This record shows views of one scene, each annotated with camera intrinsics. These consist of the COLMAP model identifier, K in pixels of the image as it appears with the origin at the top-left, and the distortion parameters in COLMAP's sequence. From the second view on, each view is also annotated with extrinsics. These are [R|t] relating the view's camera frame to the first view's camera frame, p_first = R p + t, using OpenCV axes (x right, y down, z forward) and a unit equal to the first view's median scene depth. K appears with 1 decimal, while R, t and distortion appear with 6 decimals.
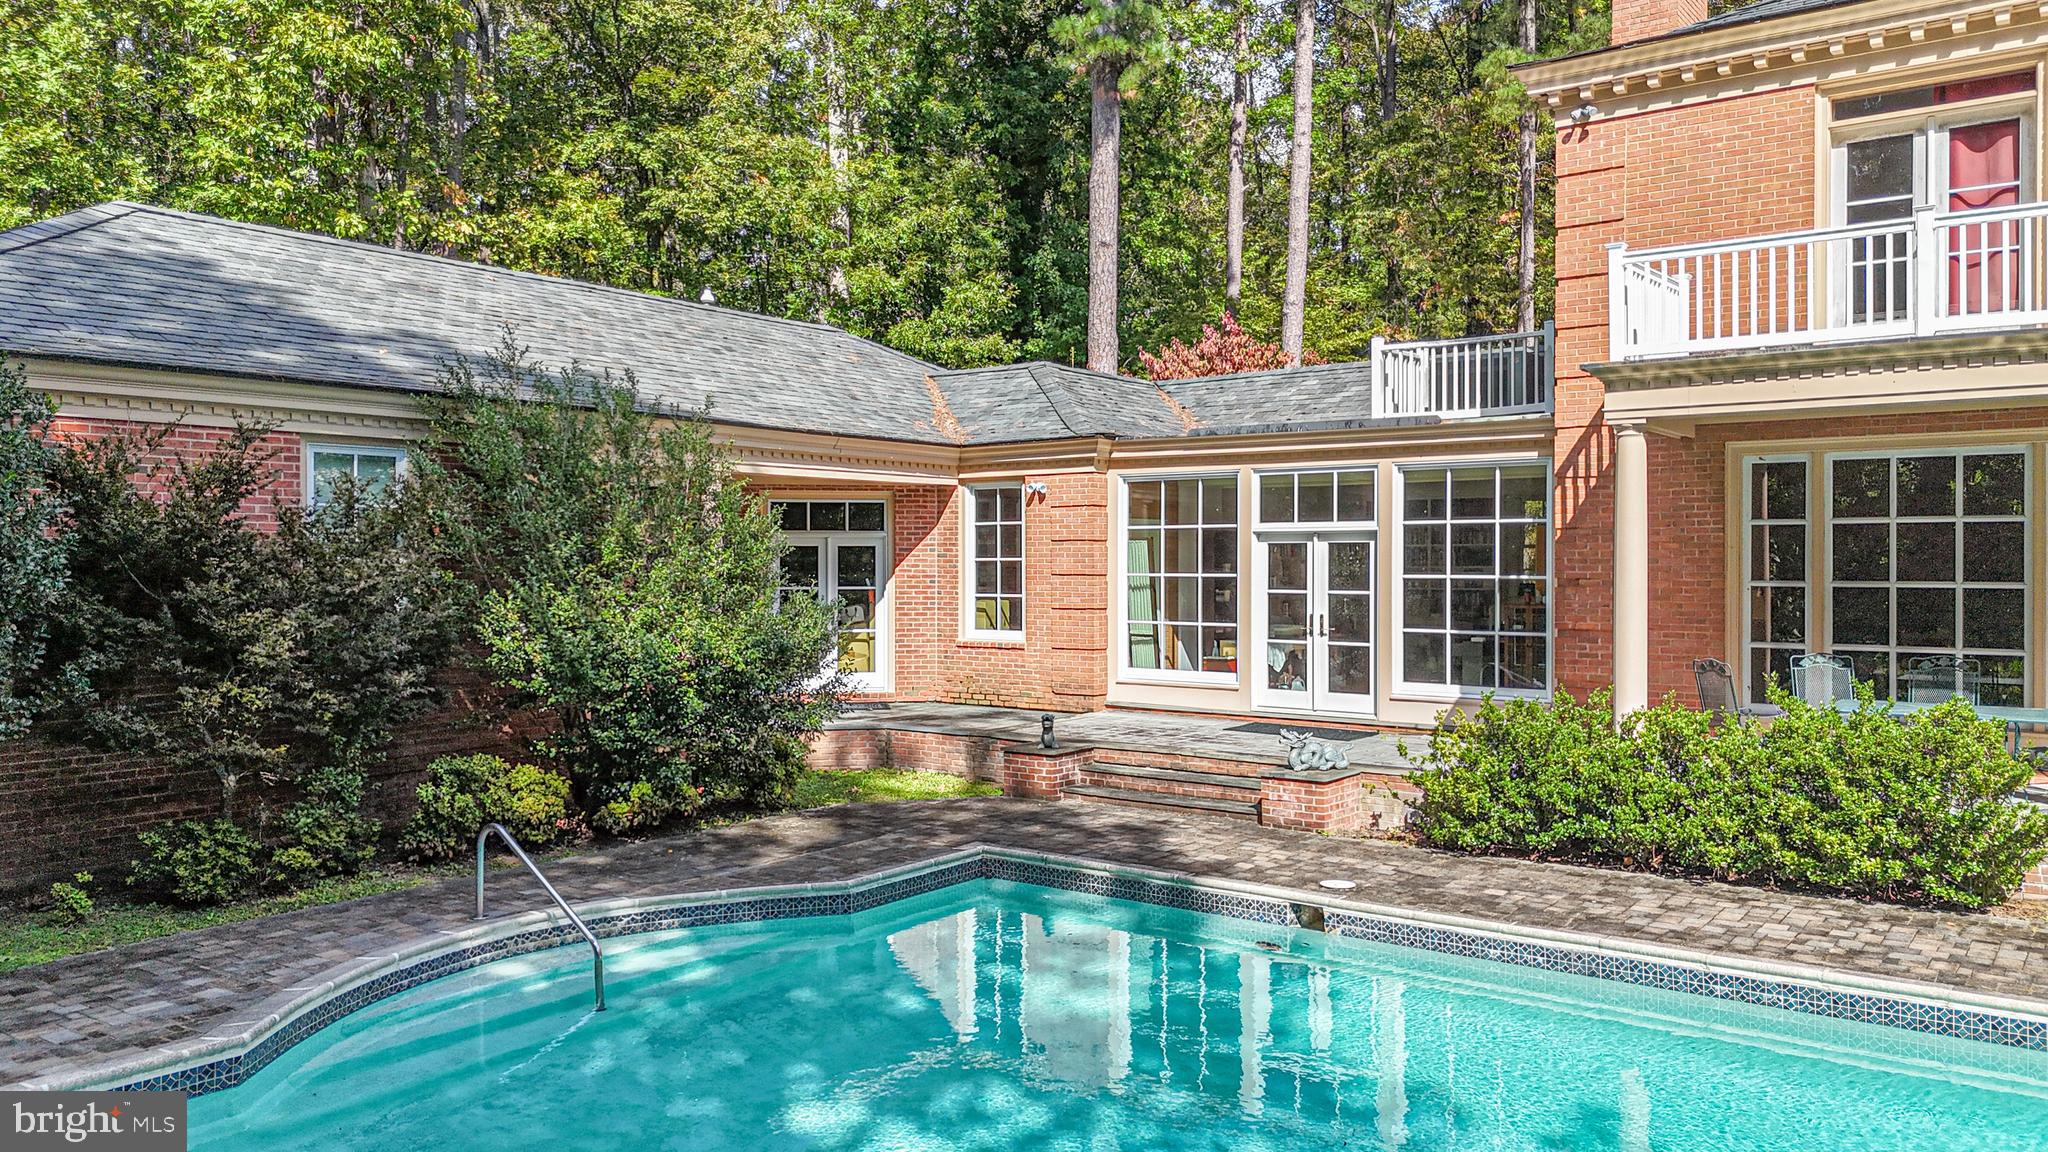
lens RADIAL K [[1498.3, 0, 1018.7], [0, 1498.3, 572.5], [0, 0, 1]] dist [0.087007, -0.101637]
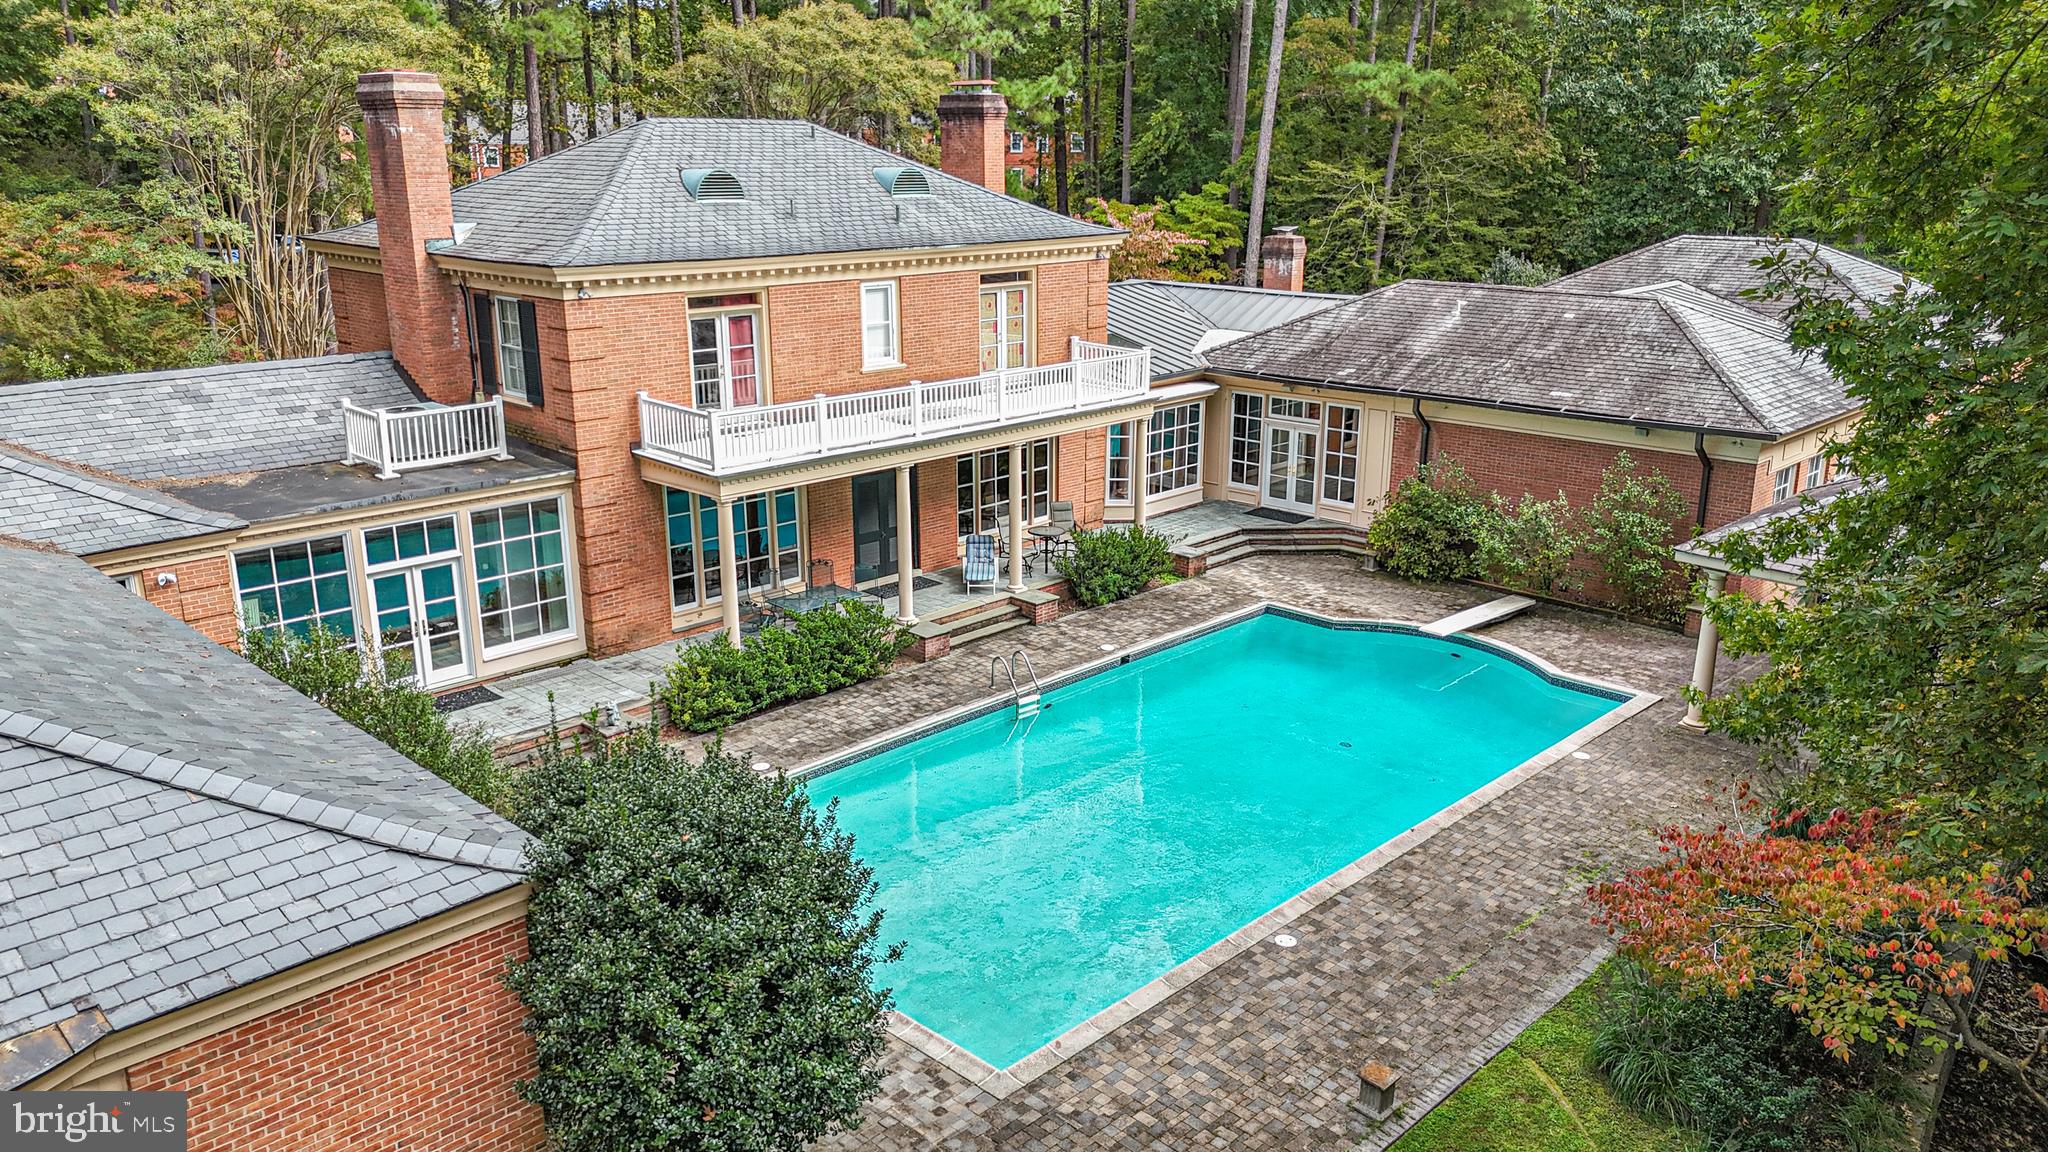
lens RADIAL K [[1540.8, 0, 1024.0], [0, 1540.8, 576.0], [0, 0, 1]] dist [0.086696, -0.114505]
pose [[0.121852, -0.272386, 0.954441, -1.363124], [0.008937, 0.961869, 0.273364, -0.497304], [-0.992508, -0.024781, 0.119640, 0.326042]]
